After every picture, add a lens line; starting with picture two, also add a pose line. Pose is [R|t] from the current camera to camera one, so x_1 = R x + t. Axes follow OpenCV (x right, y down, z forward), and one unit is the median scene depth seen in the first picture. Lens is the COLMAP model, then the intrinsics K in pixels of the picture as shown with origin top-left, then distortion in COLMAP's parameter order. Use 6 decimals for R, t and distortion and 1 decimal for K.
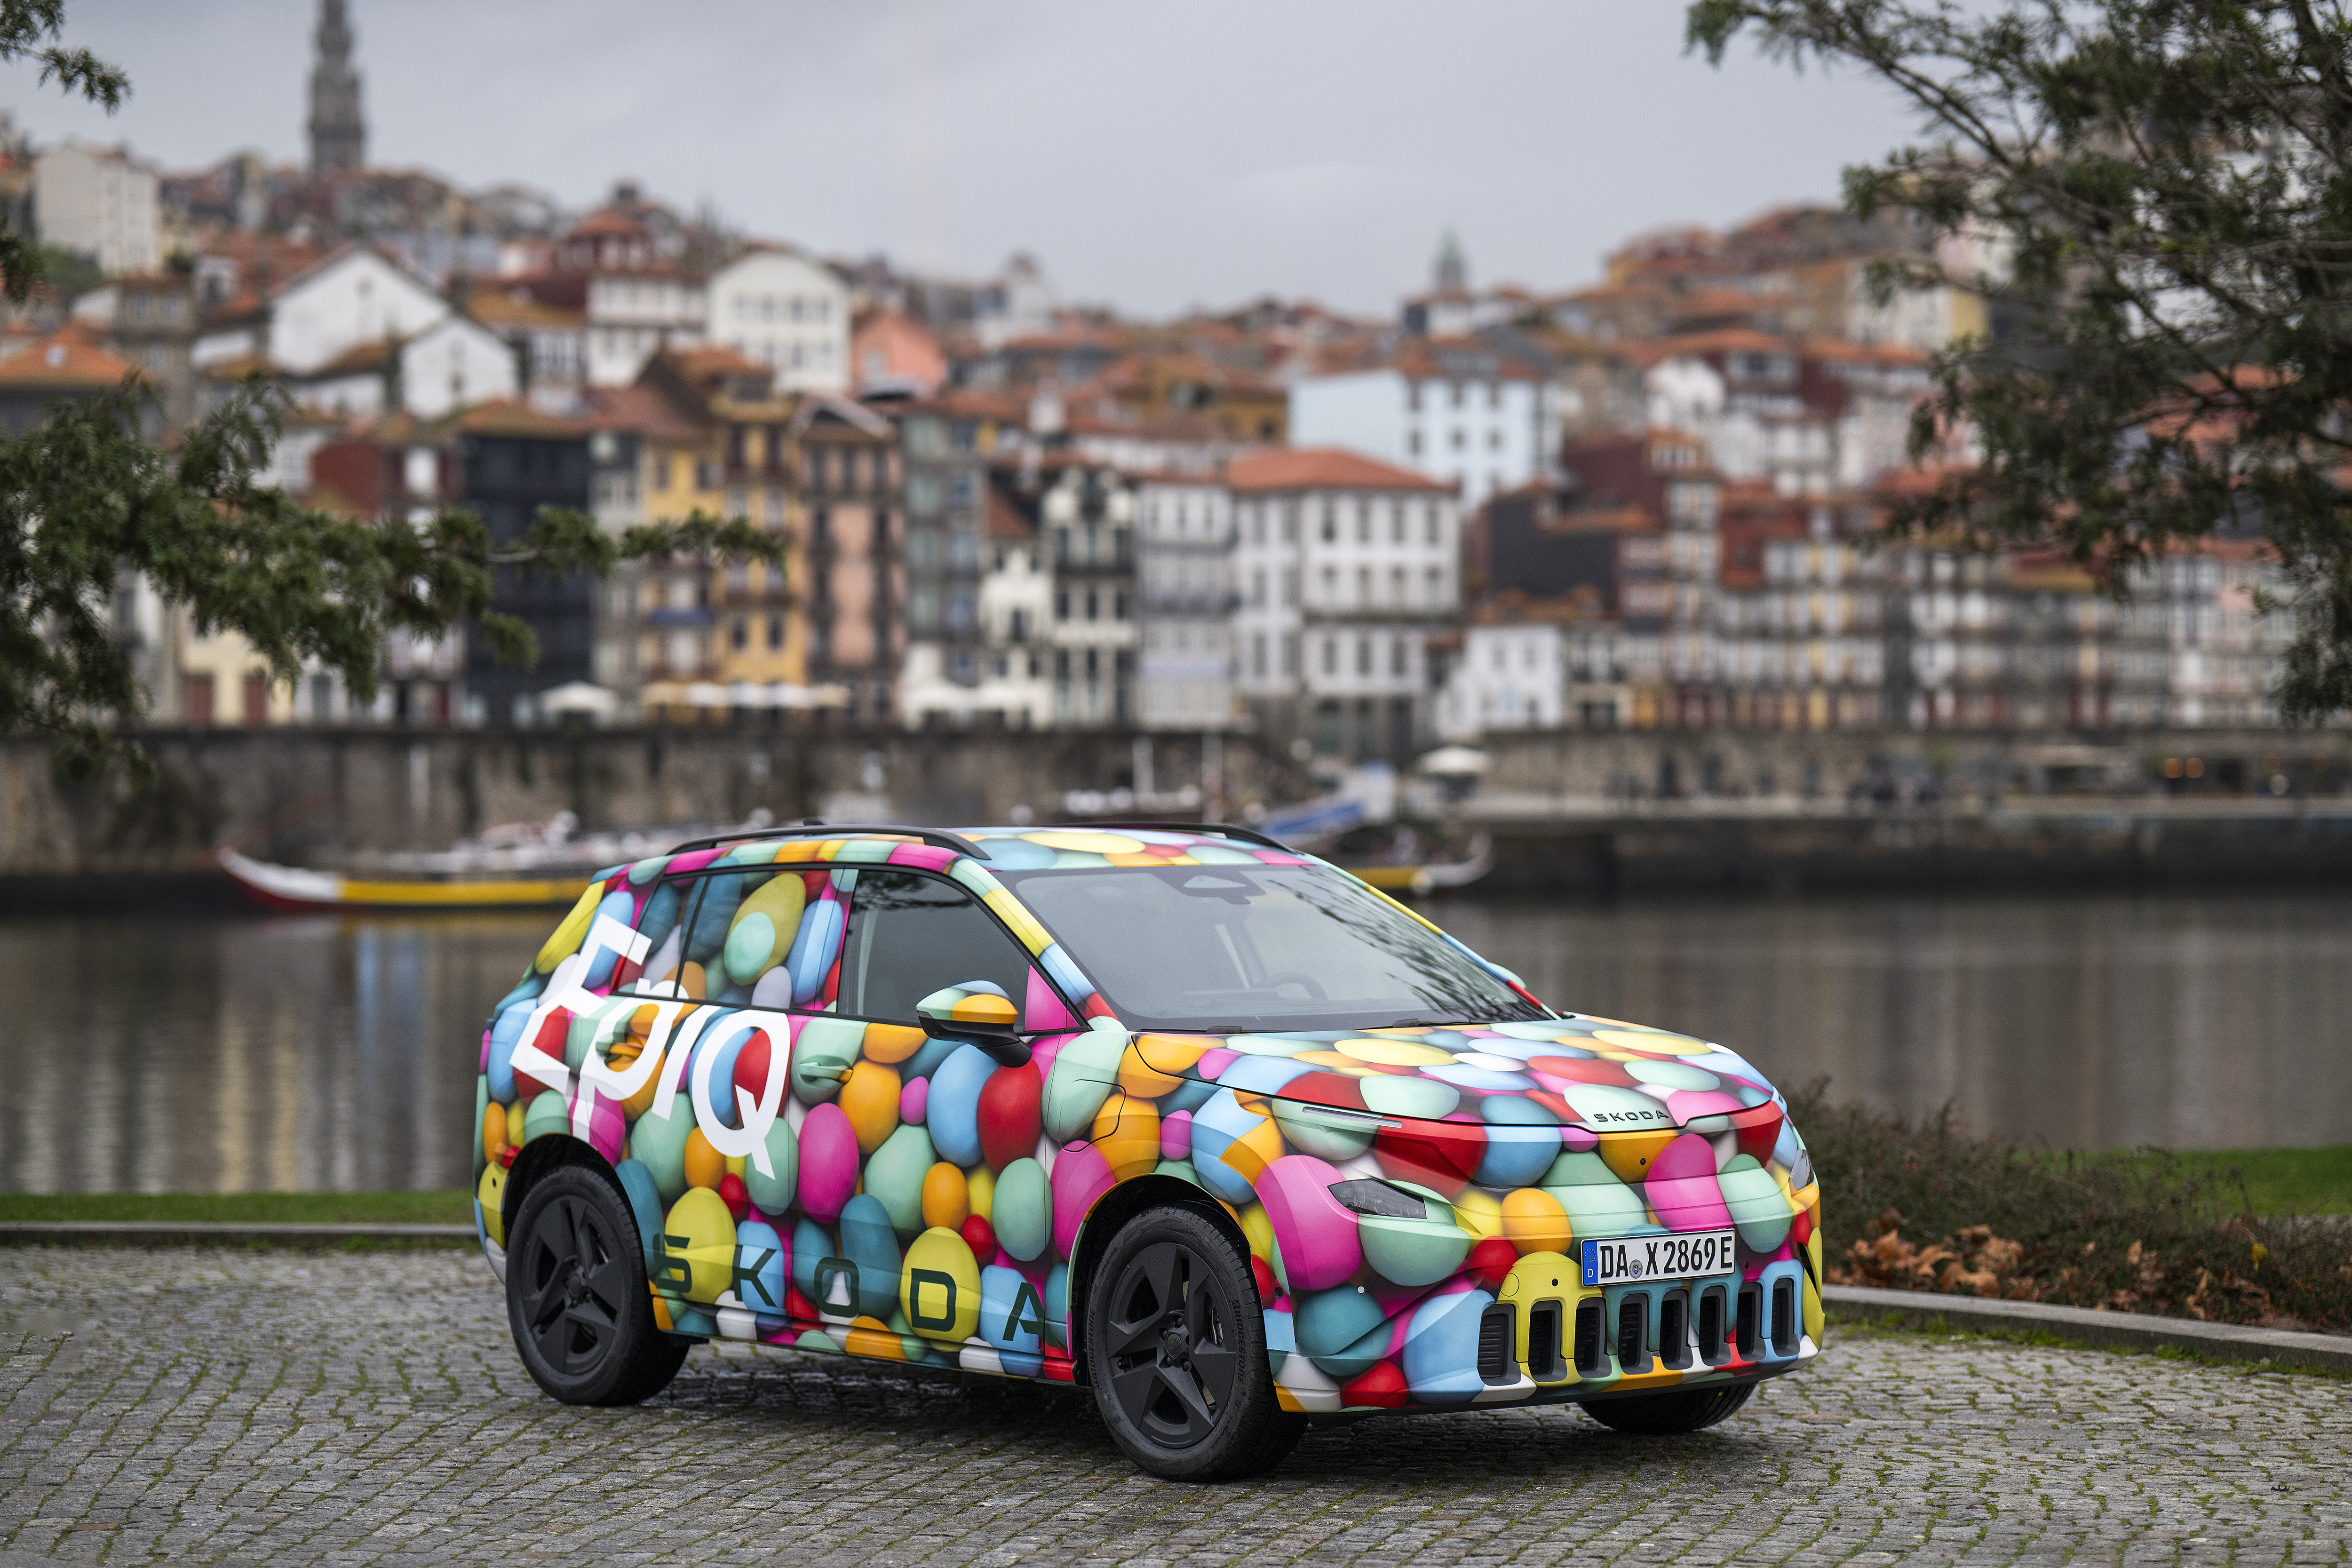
lens RADIAL K [[5656.8, 0, 1176.0], [0, 5656.8, 784.0], [0, 0, 1]] dist [0.010163, 0.201810]
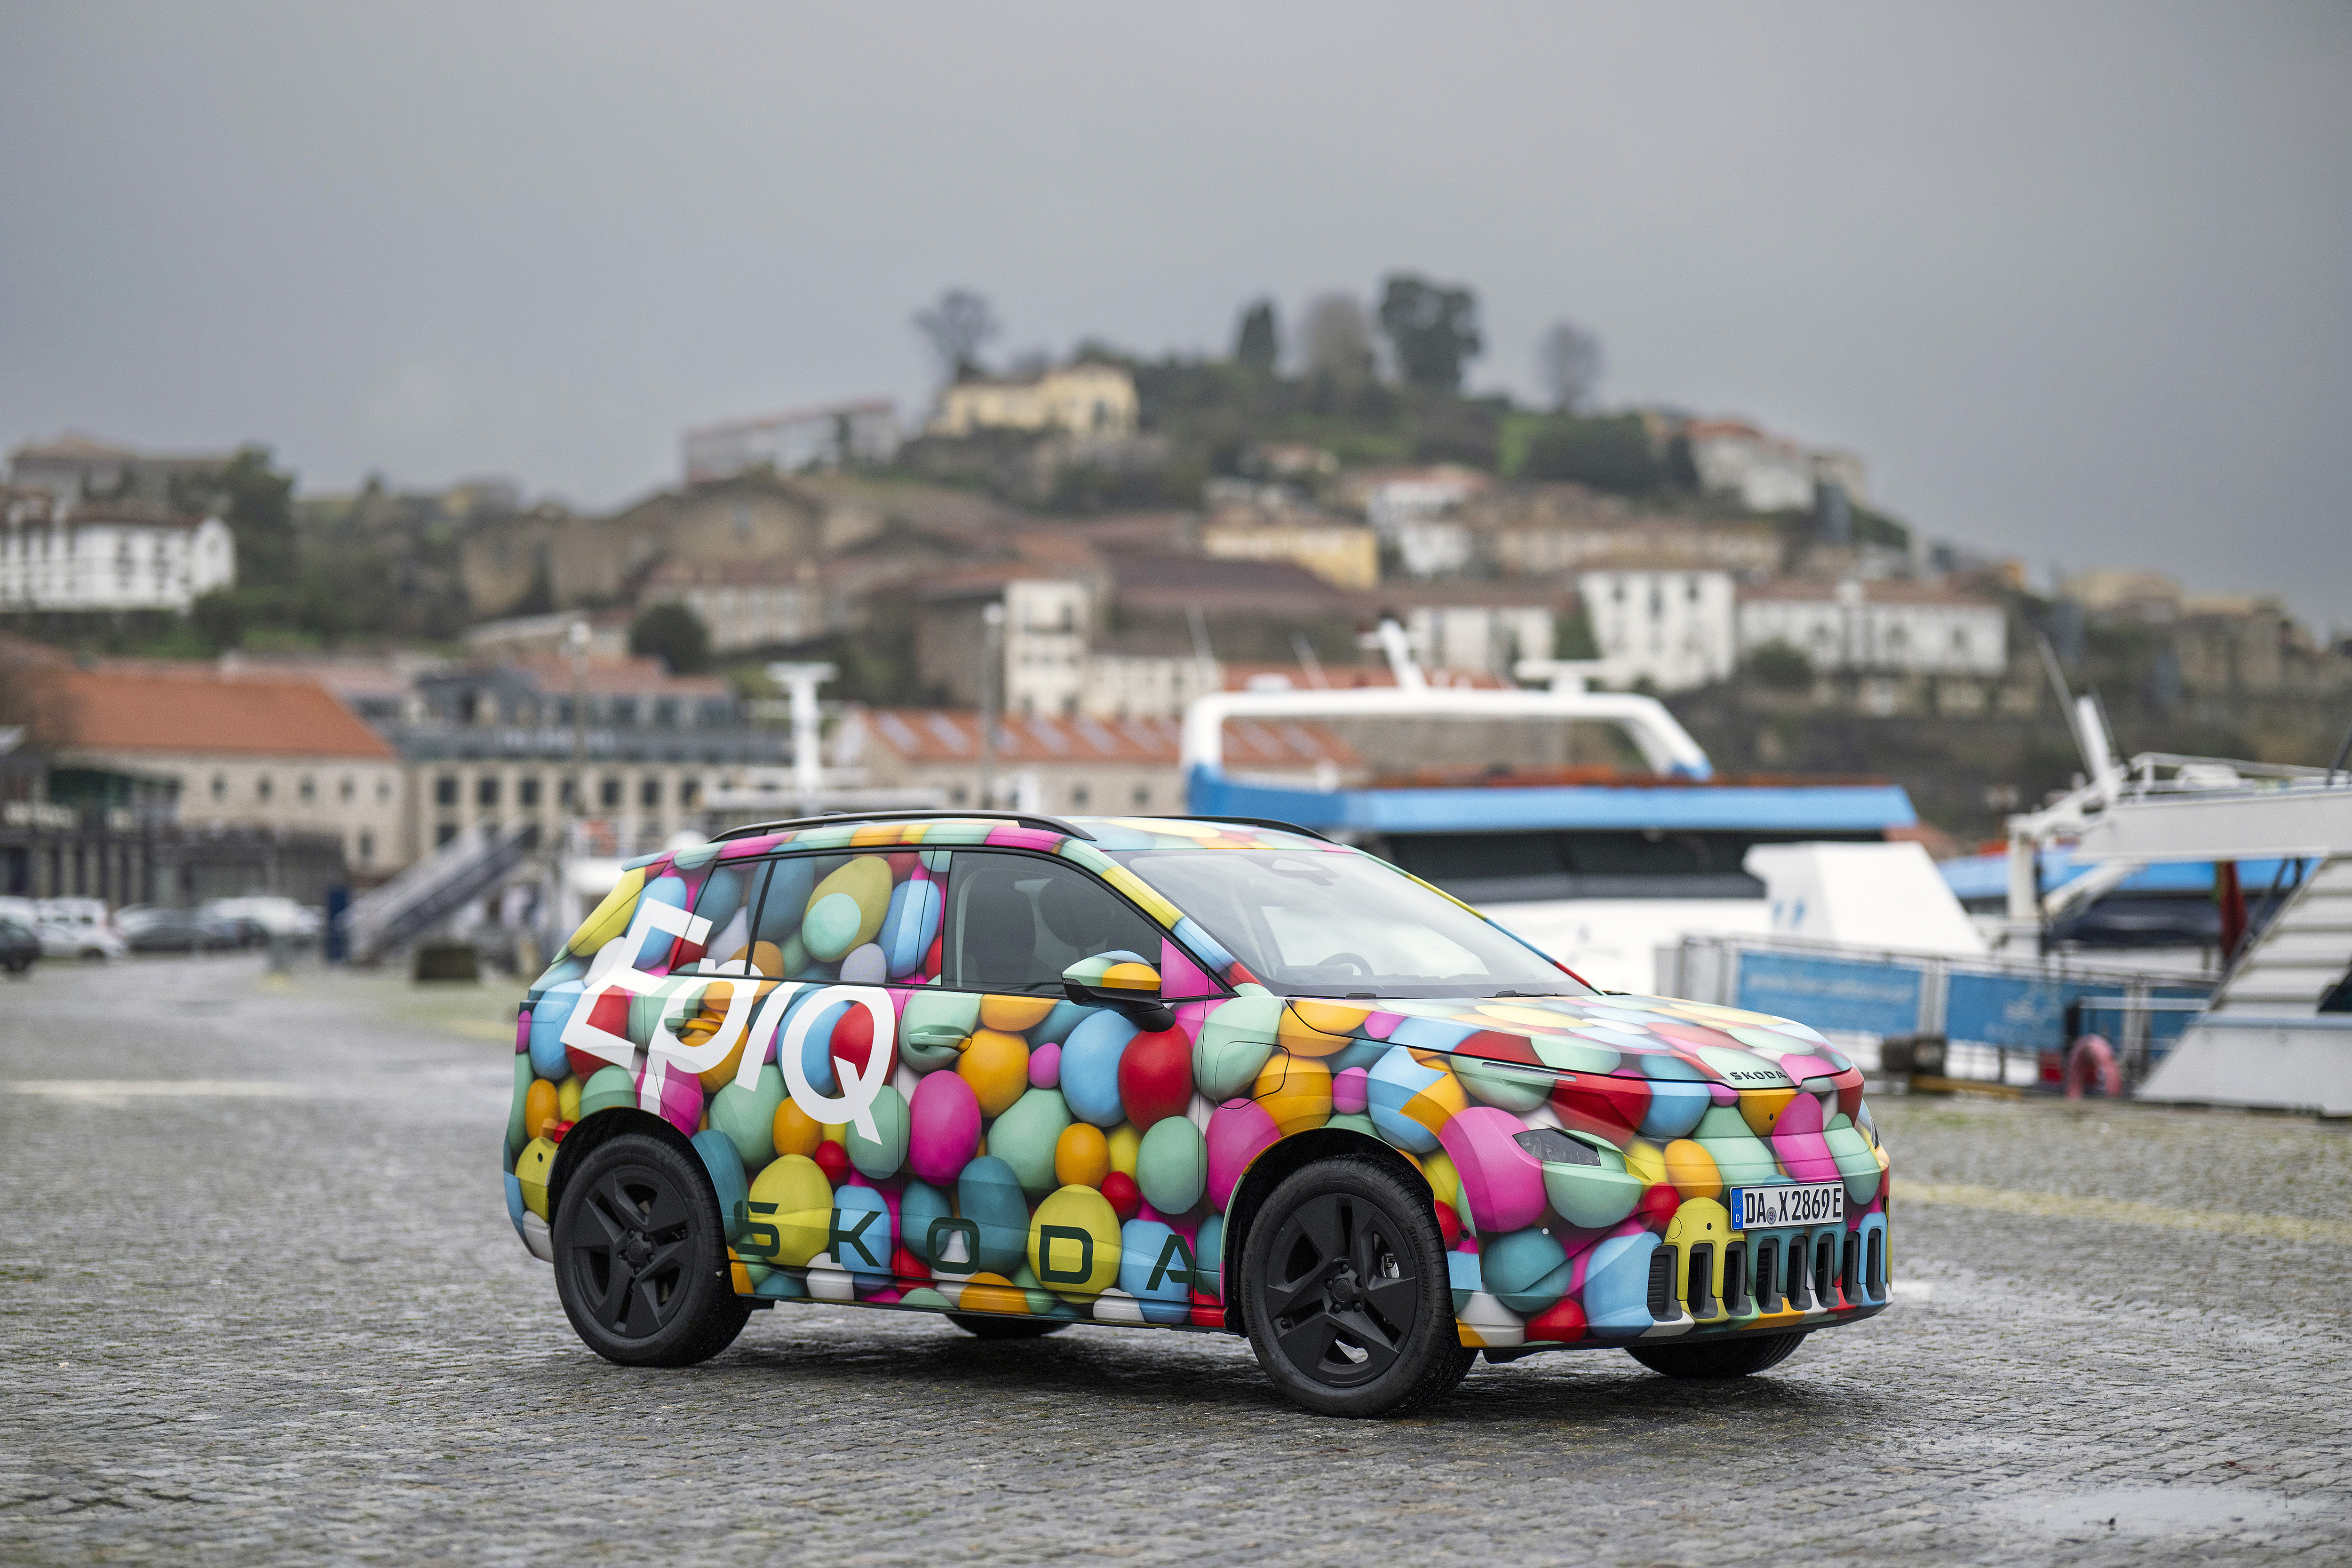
lens RADIAL K [[5656.8, 0, 1176.0], [0, 5656.8, 784.0], [0, 0, 1]] dist [0.010163, 0.201810]
pose [[0.985295, 0.013090, 0.170361, -0.211428], [-0.009455, 0.999710, -0.022130, 0.027831], [-0.170602, 0.020194, 0.985133, -0.044640]]
